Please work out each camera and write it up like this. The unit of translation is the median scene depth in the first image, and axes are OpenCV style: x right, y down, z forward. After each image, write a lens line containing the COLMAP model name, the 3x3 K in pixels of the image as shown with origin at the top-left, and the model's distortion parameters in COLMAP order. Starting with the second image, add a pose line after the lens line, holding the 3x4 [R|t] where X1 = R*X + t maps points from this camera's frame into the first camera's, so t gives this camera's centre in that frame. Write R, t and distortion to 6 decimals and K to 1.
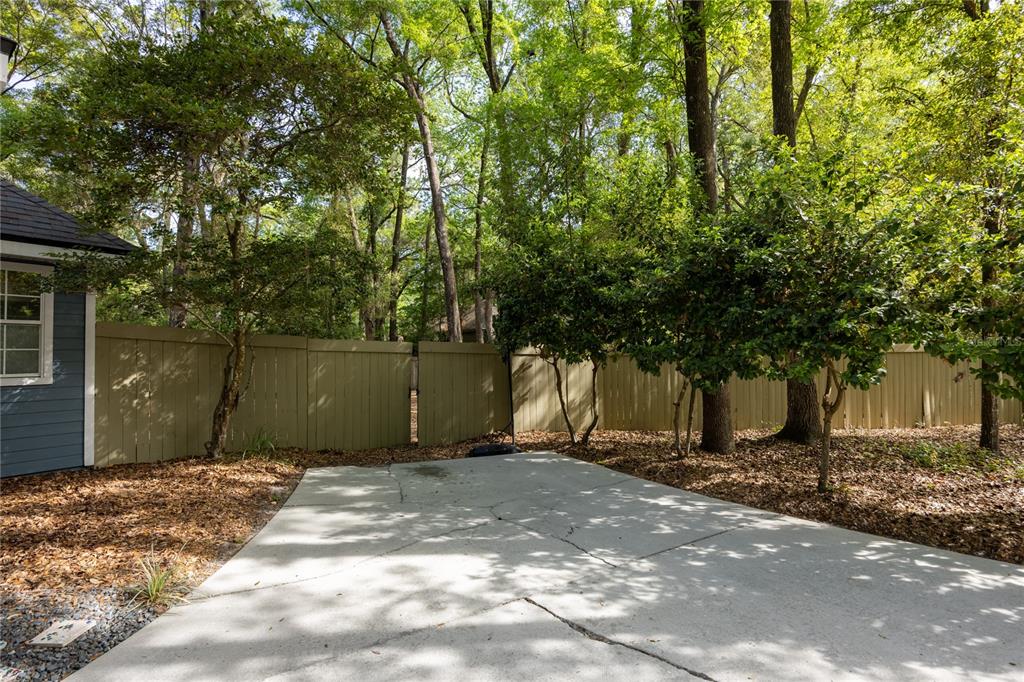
lens RADIAL K [[484.0, 0, 510.2], [0, 484.0, 345.0], [0, 0, 1]] dist [0.002012, -0.000894]
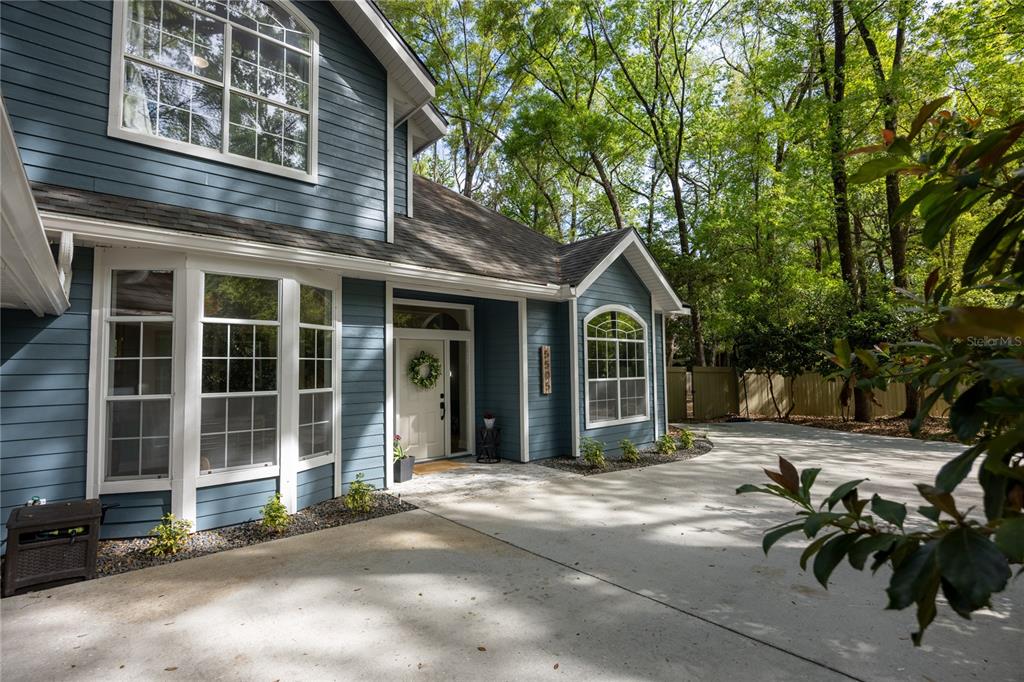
lens RADIAL K [[484.0, 0, 512.1], [0, 484.0, 343.3], [0, 0, 1]] dist [0.002012, -0.000894]
pose [[0.978711, -0.027833, -0.203347, -0.491412], [0.019442, 0.998880, -0.043146, -0.029334], [0.204321, 0.038274, 0.978156, -1.070470]]
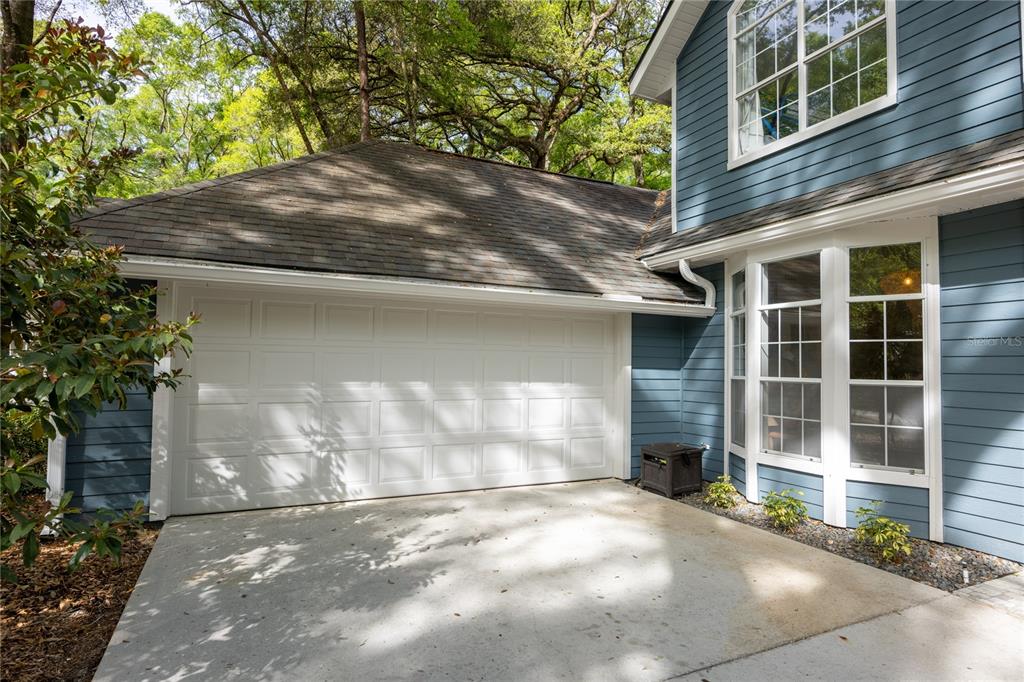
lens RADIAL K [[567.8, 0, 513.6], [0, 567.8, 340.1], [0, 0, 1]] dist [-0.003466, -0.000858]
pose [[-0.465432, -0.046517, -0.883860, -0.202414], [-0.004535, 0.998730, -0.050175, -0.011540], [0.885072, -0.019345, -0.465052, -0.557549]]
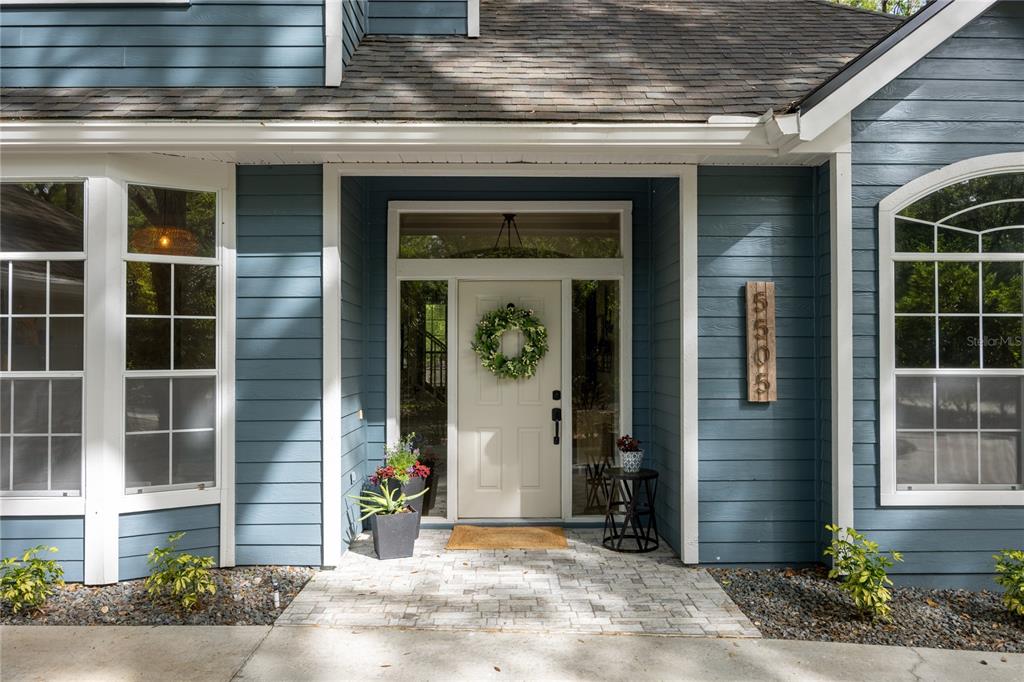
lens RADIAL K [[753.5, 0, 513.7], [0, 753.5, 342.4], [0, 0, 1]] dist [-0.002537, -0.003465]
pose [[0.615812, -0.015095, -0.787748, -0.278637], [0.013302, 0.999873, -0.008761, -0.014055], [0.787781, -0.005084, 0.615935, -0.638029]]
